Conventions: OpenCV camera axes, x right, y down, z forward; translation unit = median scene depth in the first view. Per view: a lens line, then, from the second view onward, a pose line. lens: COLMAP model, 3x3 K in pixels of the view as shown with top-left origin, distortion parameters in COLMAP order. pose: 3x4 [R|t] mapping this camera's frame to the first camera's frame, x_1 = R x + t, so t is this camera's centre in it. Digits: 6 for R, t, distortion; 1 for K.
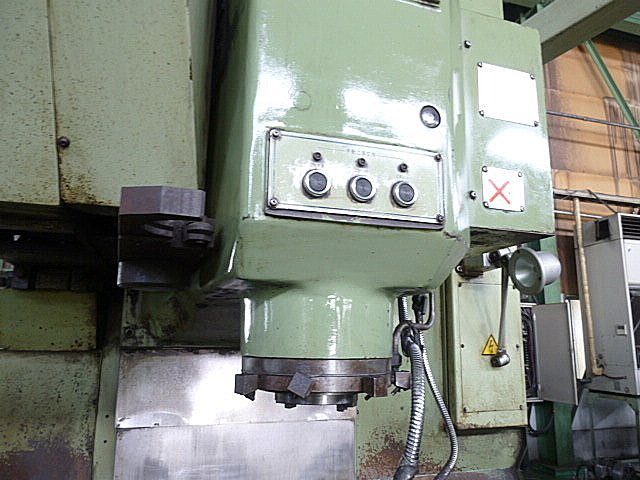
lens RADIAL K [[480.5, 0, 320.0], [0, 480.5, 240.0], [0, 0, 1]] dist [-0.025930, 0.005433]
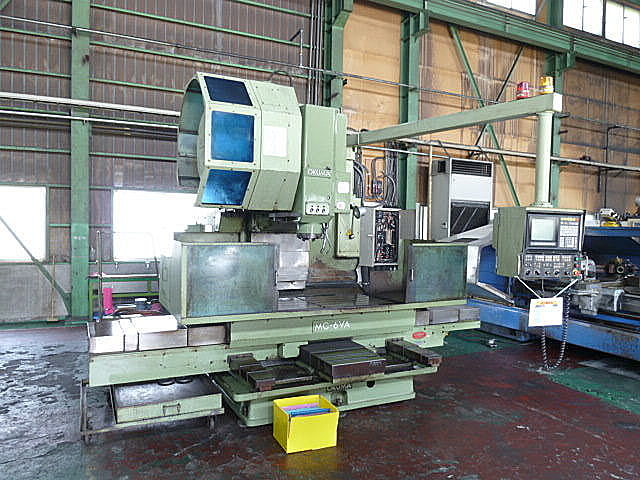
lens RADIAL K [[480.5, 0, 320.0], [0, 480.5, 240.0], [0, 0, 1]] dist [-0.025930, 0.005433]
pose [[0.986505, 0.005339, 0.163646, -0.435477], [-0.042848, 0.973055, 0.226556, -0.538981], [-0.158027, -0.230510, 0.960152, -2.479228]]
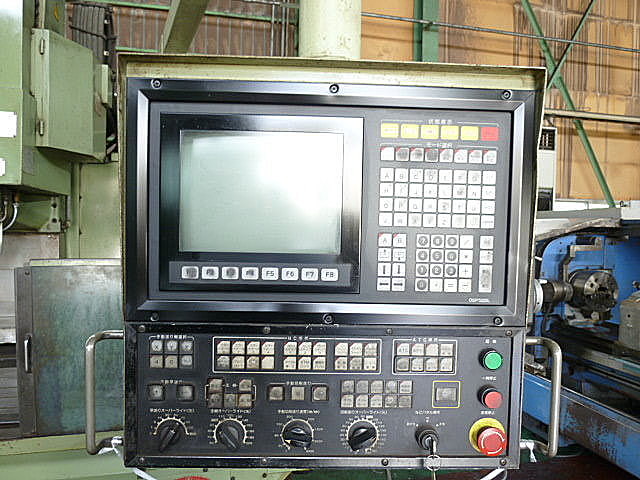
lens RADIAL K [[480.5, 0, 320.0], [0, 480.5, 240.0], [0, 0, 1]] dist [-0.025930, 0.005433]
pose [[0.998526, 0.007077, -0.053815, 1.180900], [0.004923, 0.975569, 0.219640, -0.134815], [0.054055, -0.219581, 0.974096, -0.708827]]
